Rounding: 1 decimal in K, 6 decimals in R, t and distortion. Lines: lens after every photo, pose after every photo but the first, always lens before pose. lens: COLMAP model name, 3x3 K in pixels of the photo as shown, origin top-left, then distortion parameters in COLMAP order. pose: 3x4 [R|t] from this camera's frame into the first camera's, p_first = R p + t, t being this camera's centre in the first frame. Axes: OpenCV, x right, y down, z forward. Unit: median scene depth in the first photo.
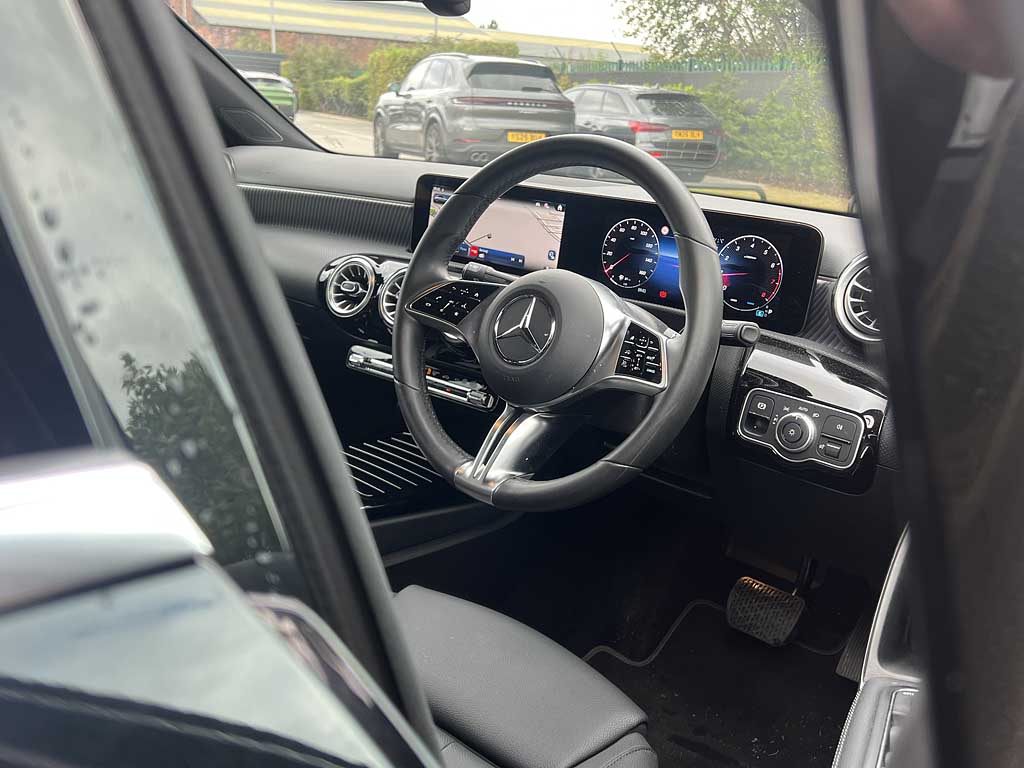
lens RADIAL K [[913.6, 0, 512.0], [0, 913.6, 384.0], [0, 0, 1]] dist [0.247068, -0.616847]
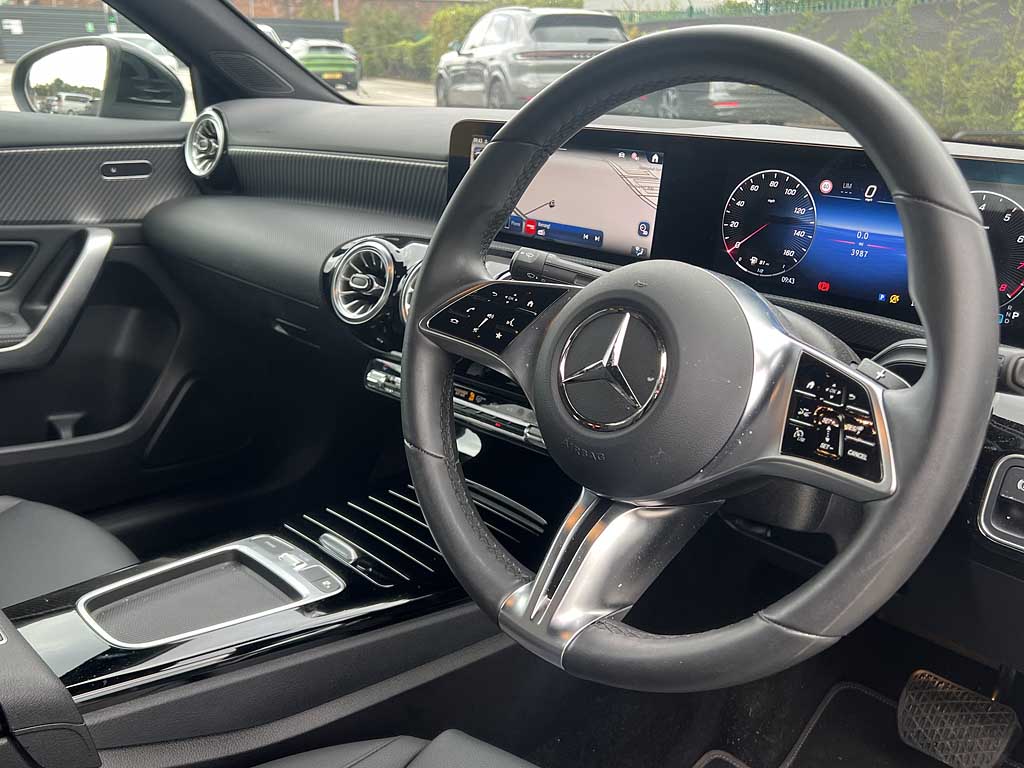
lens RADIAL K [[929.3, 0, 512.0], [0, 929.3, 384.0], [0, 0, 1]] dist [0.127877, -0.223753]
pose [[0.996788, -0.021795, -0.077057, -0.003374], [0.024721, 0.999001, 0.037224, -0.058144], [0.076169, -0.039009, 0.996332, 0.322602]]
